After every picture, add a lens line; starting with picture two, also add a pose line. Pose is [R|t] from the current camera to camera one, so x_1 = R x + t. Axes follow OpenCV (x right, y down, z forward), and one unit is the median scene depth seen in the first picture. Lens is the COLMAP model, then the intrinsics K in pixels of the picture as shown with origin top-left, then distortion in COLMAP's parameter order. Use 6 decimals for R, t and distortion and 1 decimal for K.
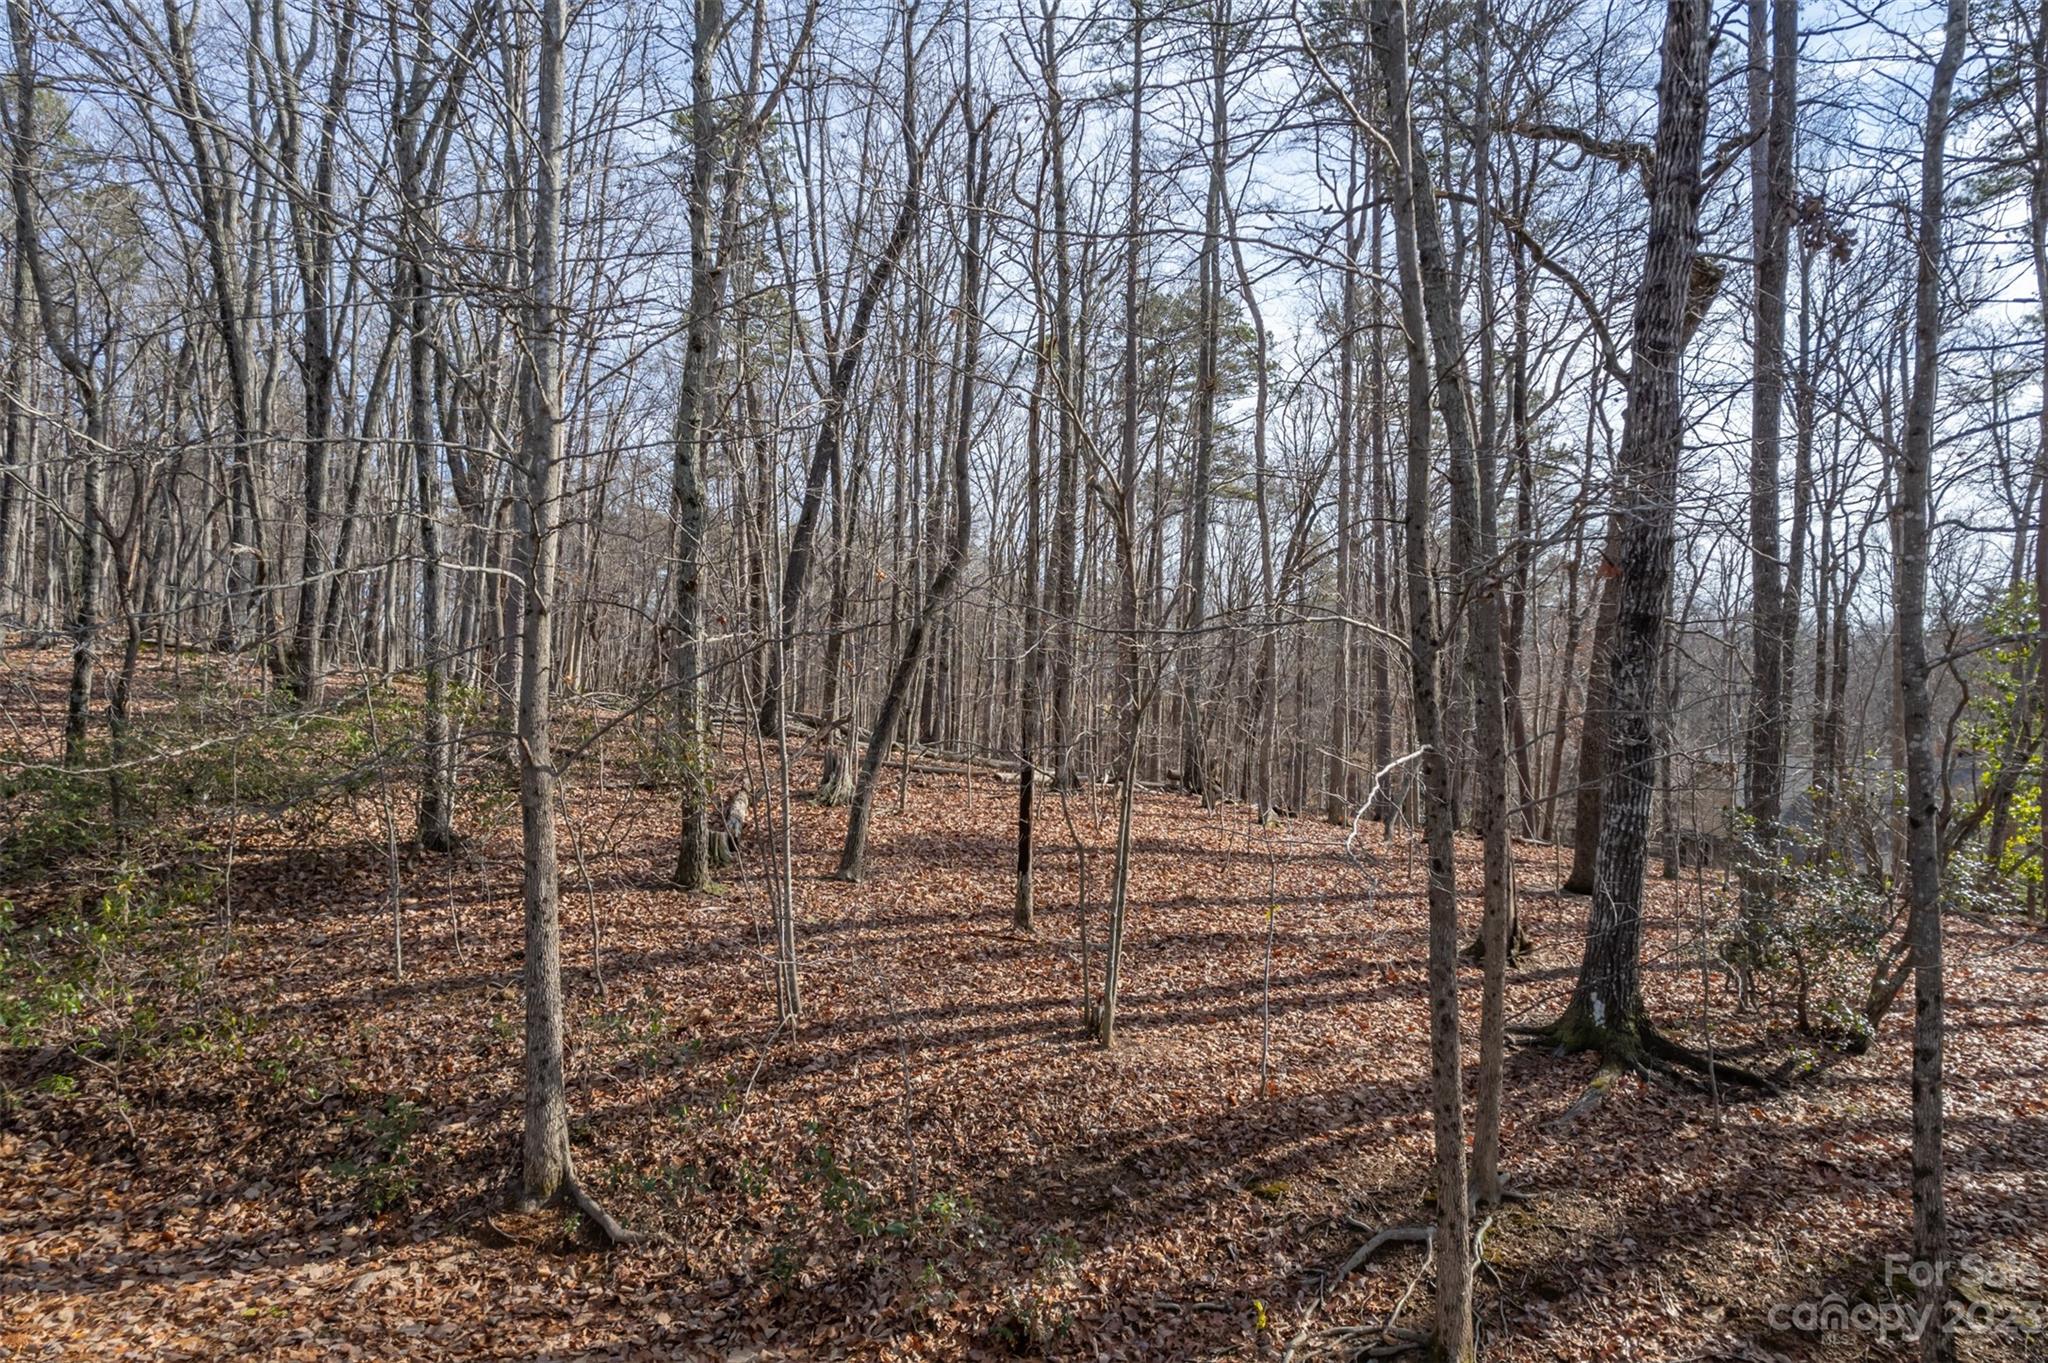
lens RADIAL K [[1302.9, 0, 1009.1], [0, 1302.9, 675.3], [0, 0, 1]] dist [-0.048239, 0.048057]
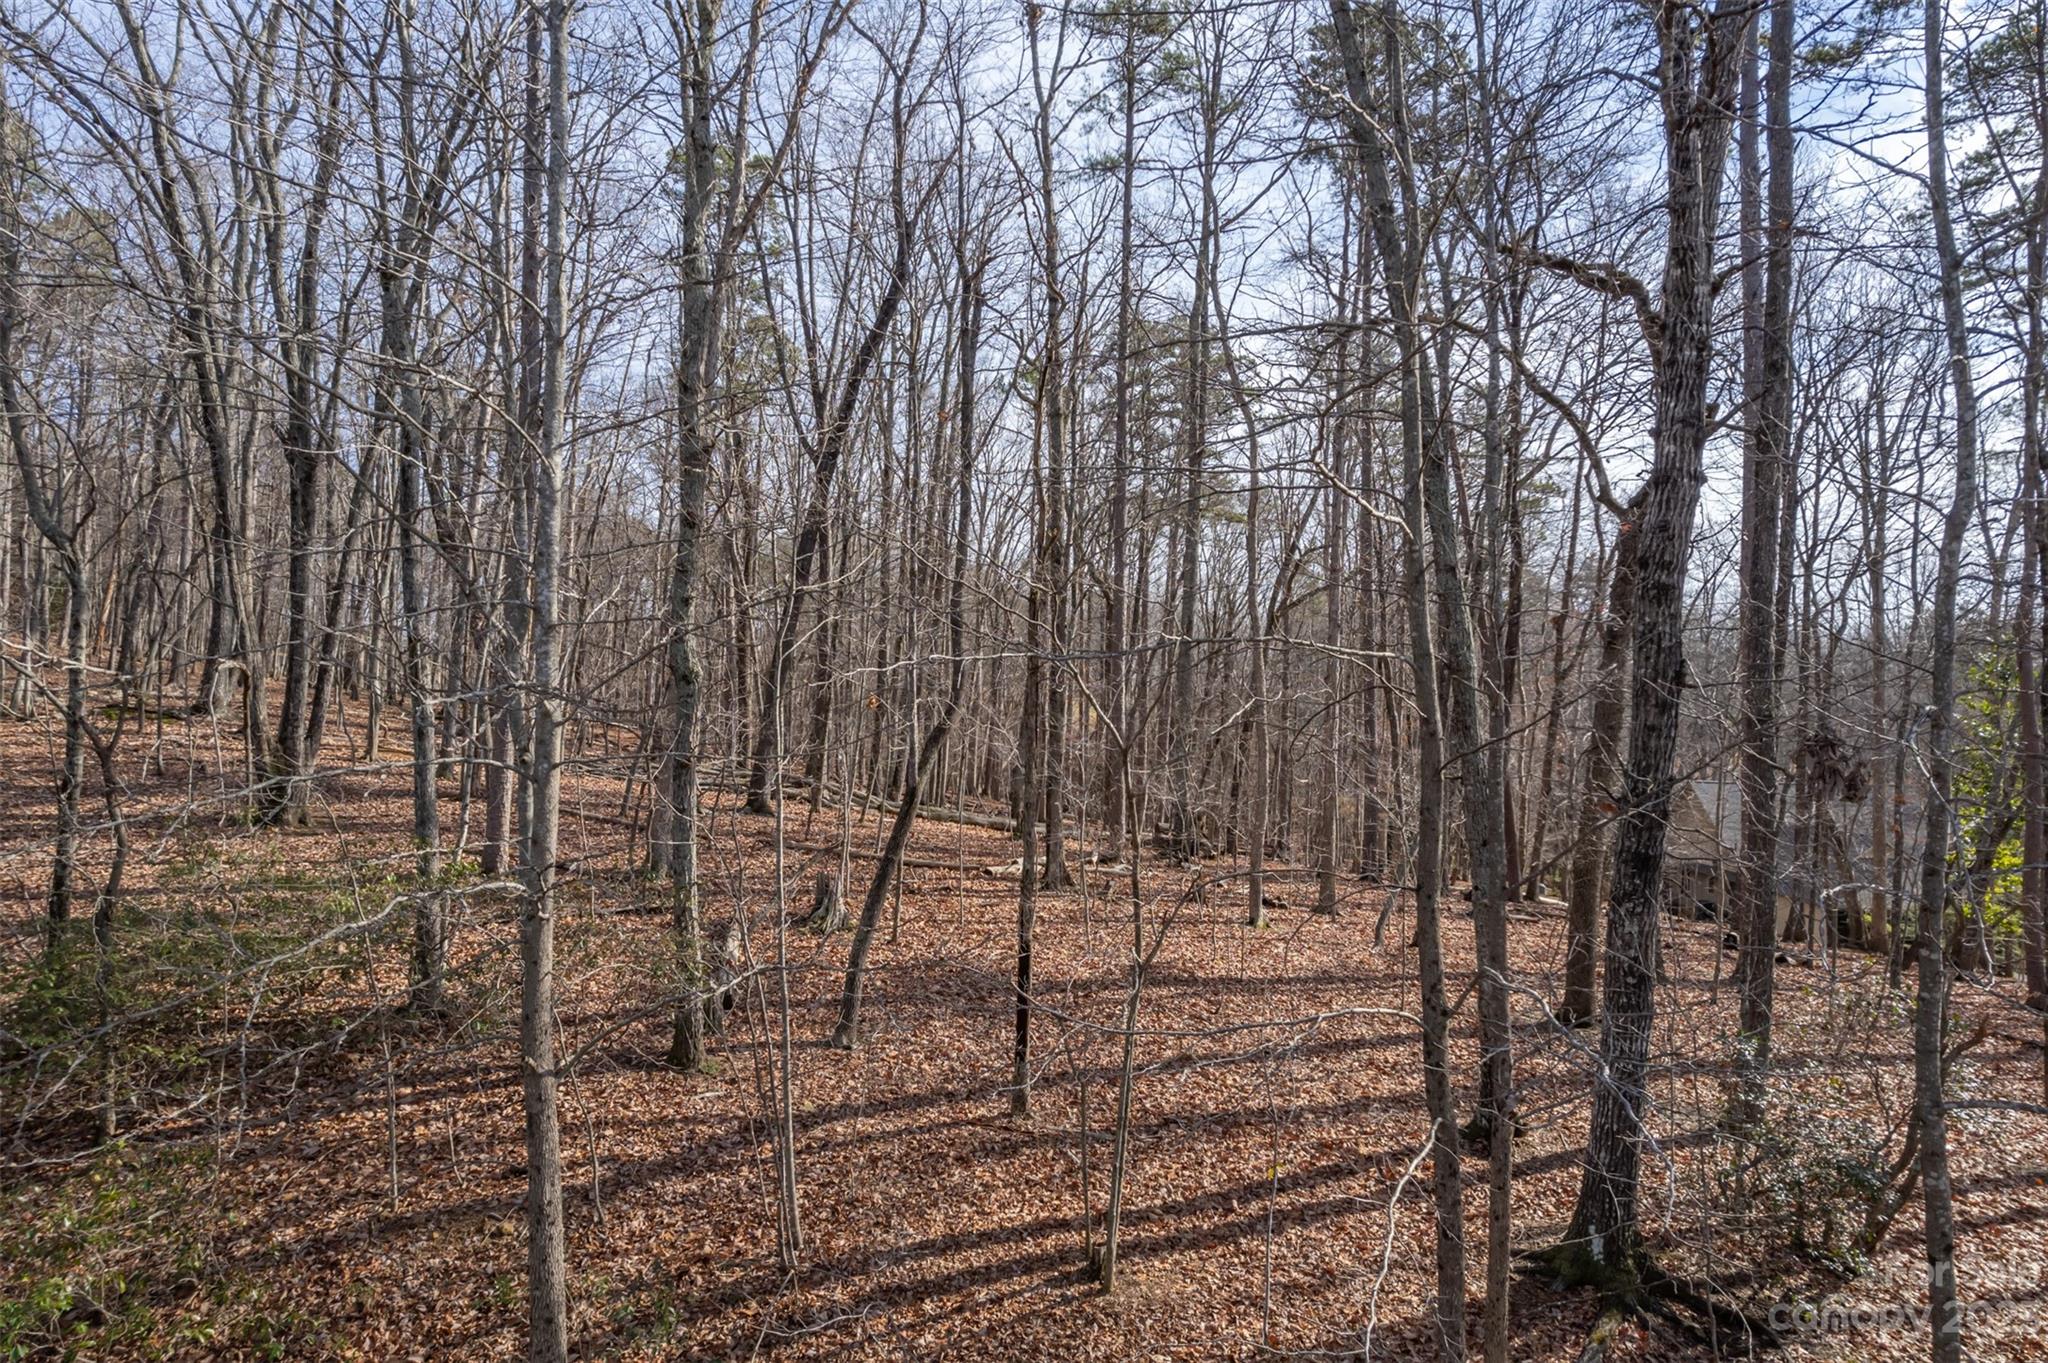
lens RADIAL K [[1302.9, 0, 1009.1], [0, 1302.9, 635.6], [0, 0, 1]] dist [-0.048239, 0.048057]
pose [[0.999894, 0.001280, 0.014474, -0.014466], [-0.001335, 0.999992, 0.003841, -0.194469], [-0.014469, -0.003860, 0.999888, 0.004997]]
